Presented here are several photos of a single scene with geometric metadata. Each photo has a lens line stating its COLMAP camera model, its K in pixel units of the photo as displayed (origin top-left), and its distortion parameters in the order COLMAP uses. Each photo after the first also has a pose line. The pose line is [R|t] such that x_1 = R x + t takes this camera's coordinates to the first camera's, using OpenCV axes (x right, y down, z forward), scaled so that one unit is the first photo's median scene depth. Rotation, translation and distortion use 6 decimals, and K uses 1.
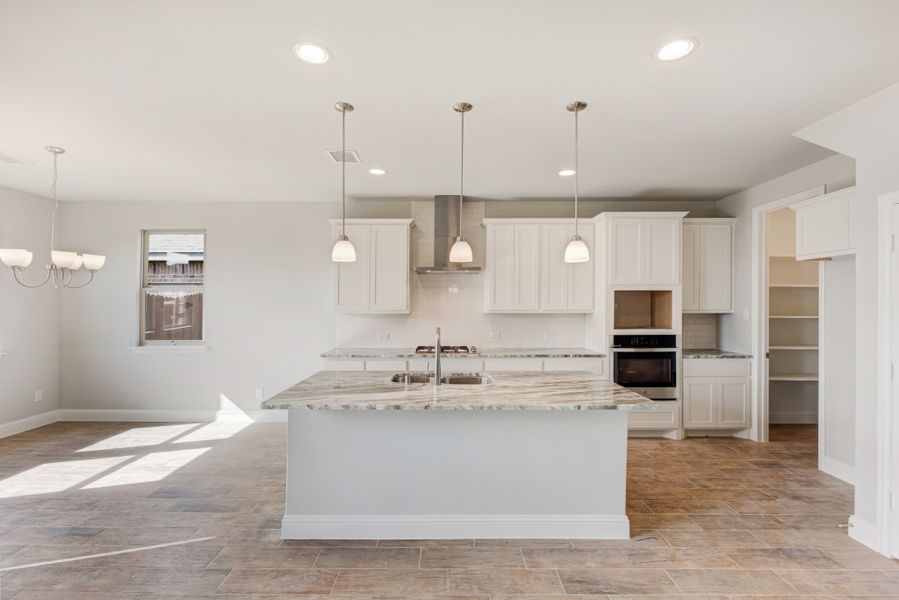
lens RADIAL K [[424.7, 0, 449.5], [0, 424.7, 300.0], [0, 0, 1]] dist [-0.001687, -0.001251]
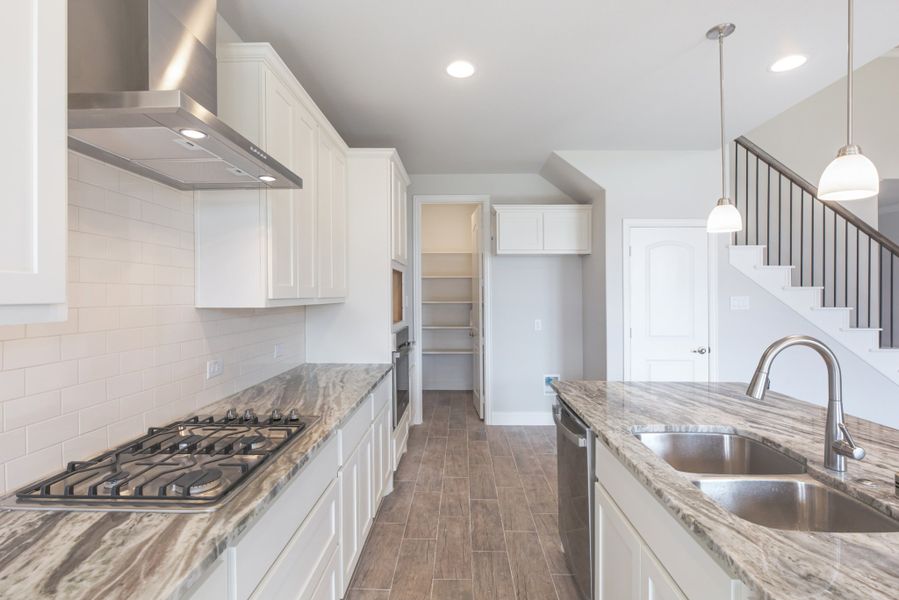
lens RADIAL K [[424.7, 0, 449.5], [0, 424.7, 300.0], [0, 0, 1]] dist [-0.001687, -0.001251]
pose [[0.024699, -0.010186, 0.999643, -0.308146], [-0.013150, 0.999858, 0.010513, 0.021344], [-0.999608, -0.013405, 0.024561, 0.929063]]
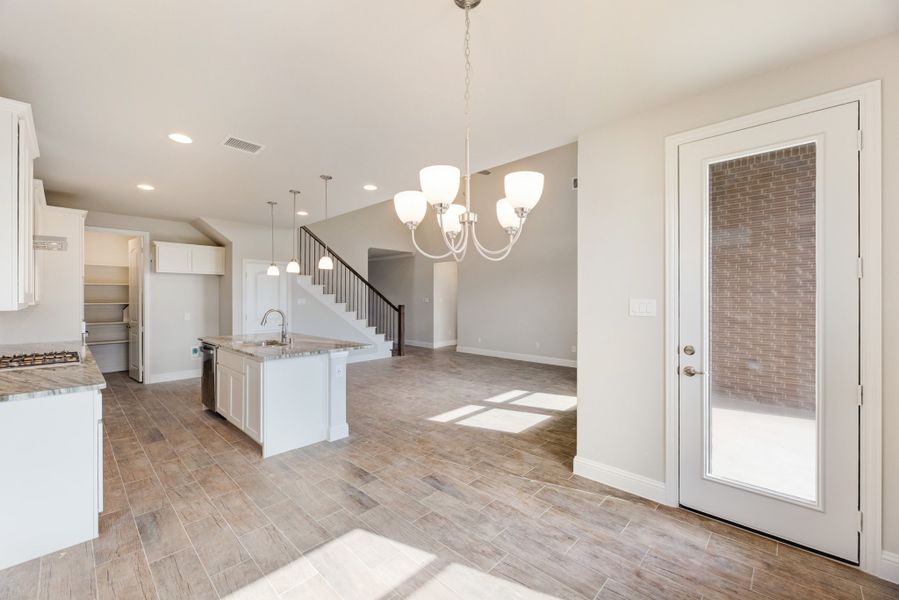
lens RADIAL K [[347.0, 0, 447.7], [0, 347.0, 297.0], [0, 0, 1]] dist [-0.000080, -0.000053]
pose [[-0.744108, 0.000189, 0.668059, -0.973902], [-0.011324, 0.999853, -0.012896, 0.019380], [-0.667963, -0.017162, -0.743996, 1.078191]]
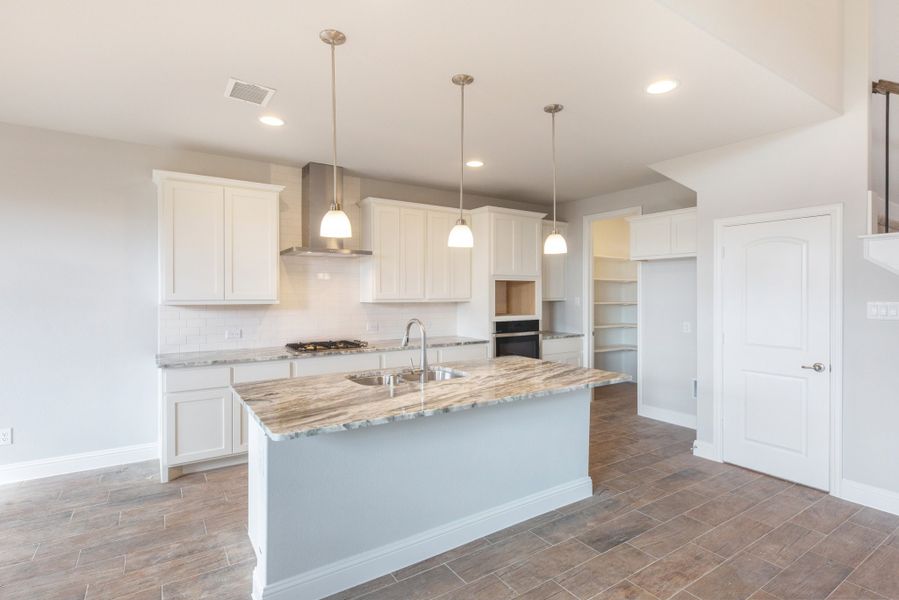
lens RADIAL K [[445.4, 0, 463.5], [0, 445.4, 297.1], [0, 0, 1]] dist [0.003114, 0.000194]
pose [[0.823765, -0.002719, 0.566925, -0.327855], [-0.007955, 0.999835, 0.016354, 0.002408], [-0.566876, -0.017982, 0.823607, 0.121605]]
